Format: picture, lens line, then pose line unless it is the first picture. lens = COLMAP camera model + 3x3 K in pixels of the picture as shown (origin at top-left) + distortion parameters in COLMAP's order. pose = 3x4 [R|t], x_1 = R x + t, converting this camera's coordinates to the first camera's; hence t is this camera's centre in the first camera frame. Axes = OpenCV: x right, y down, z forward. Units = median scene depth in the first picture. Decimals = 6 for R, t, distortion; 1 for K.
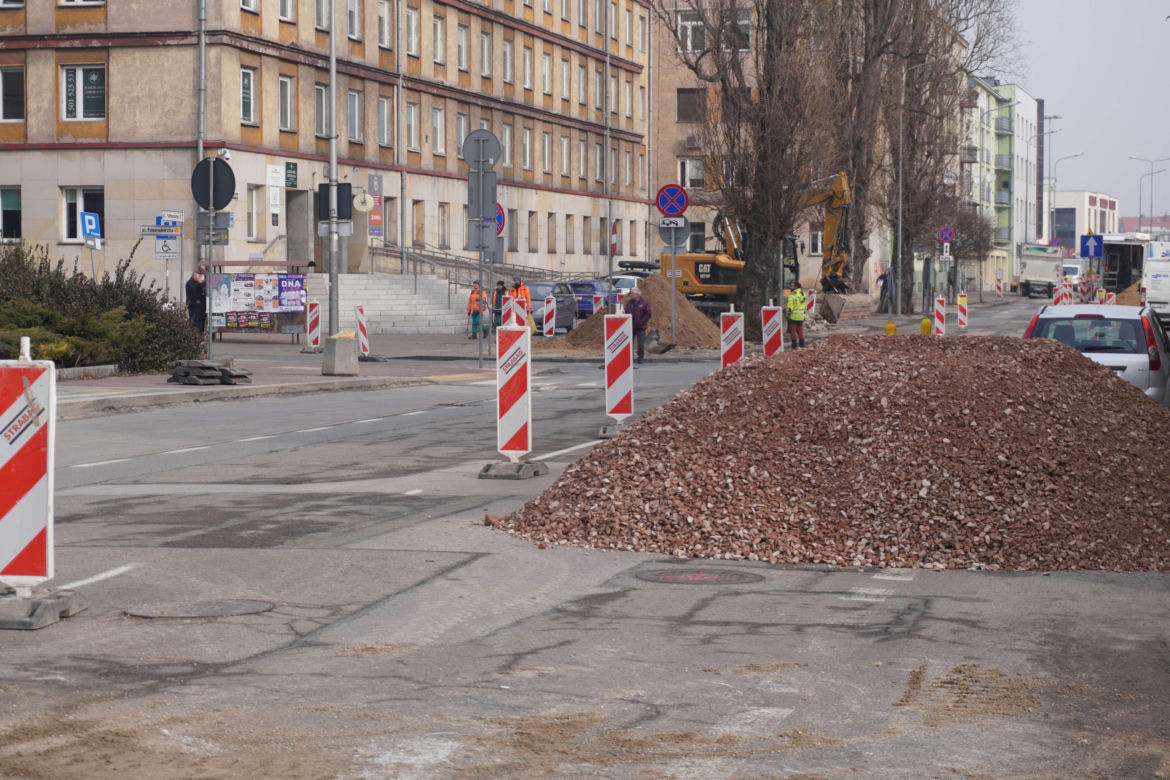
lens RADIAL K [[2569.9, 0, 558.9], [0, 2569.9, 392.9], [0, 0, 1]] dist [-0.024380, 0.264240]
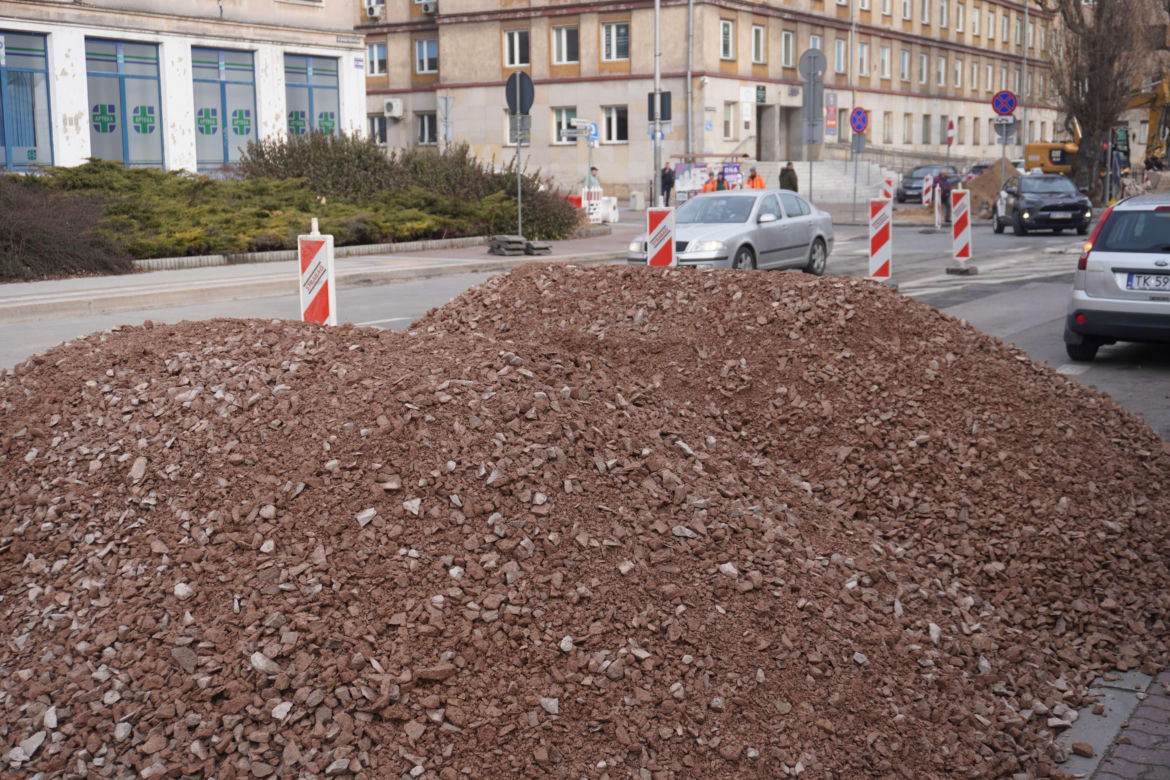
lens RADIAL K [[1455.3, 0, 585.0], [0, 1455.3, 390.0], [0, 0, 1]] dist [0.009983, 0.039268]
pose [[0.952603, 0.033161, -0.302403, 0.059850], [0.000085, 0.994012, 0.109271, -0.008158], [0.304215, -0.104117, 0.946896, 0.172106]]
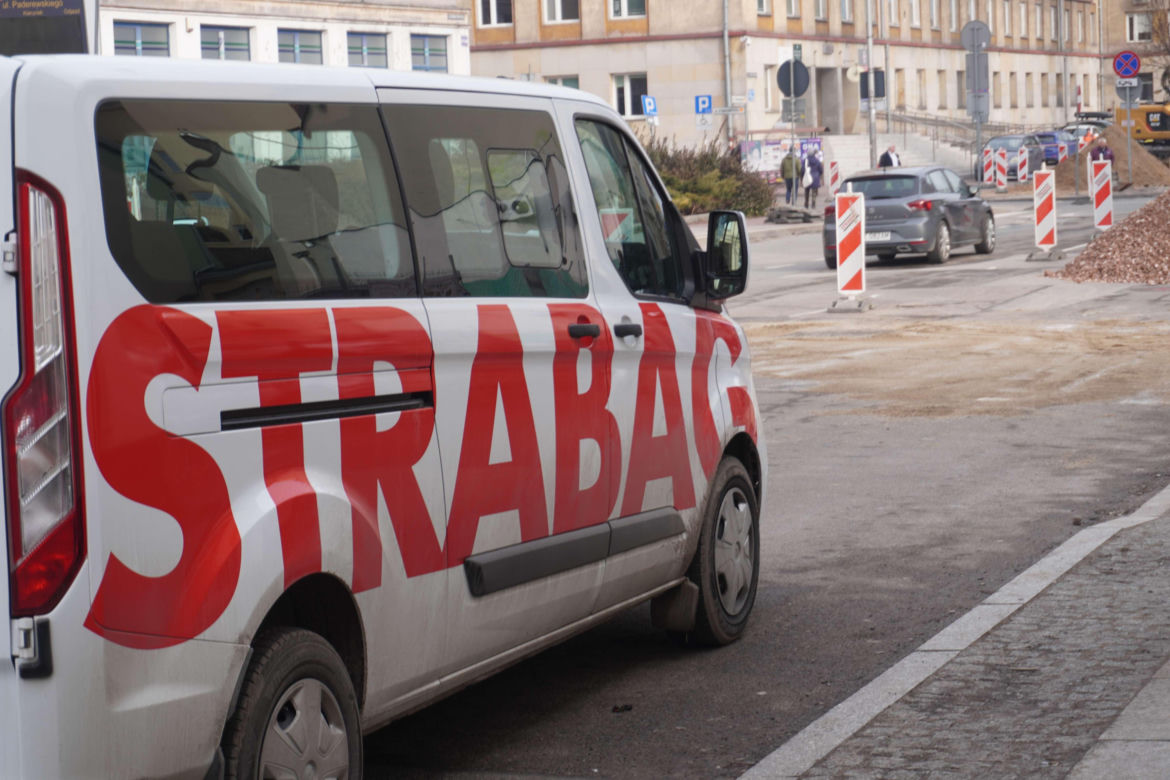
lens RADIAL K [[2569.9, 0, 558.9], [0, 2569.9, 392.9], [0, 0, 1]] dist [-0.024380, 0.264240]
pose [[0.984821, -0.025779, -0.171648, -0.013286], [0.035260, 0.998003, 0.052416, 0.005795], [0.169954, -0.057673, 0.983763, -0.209334]]
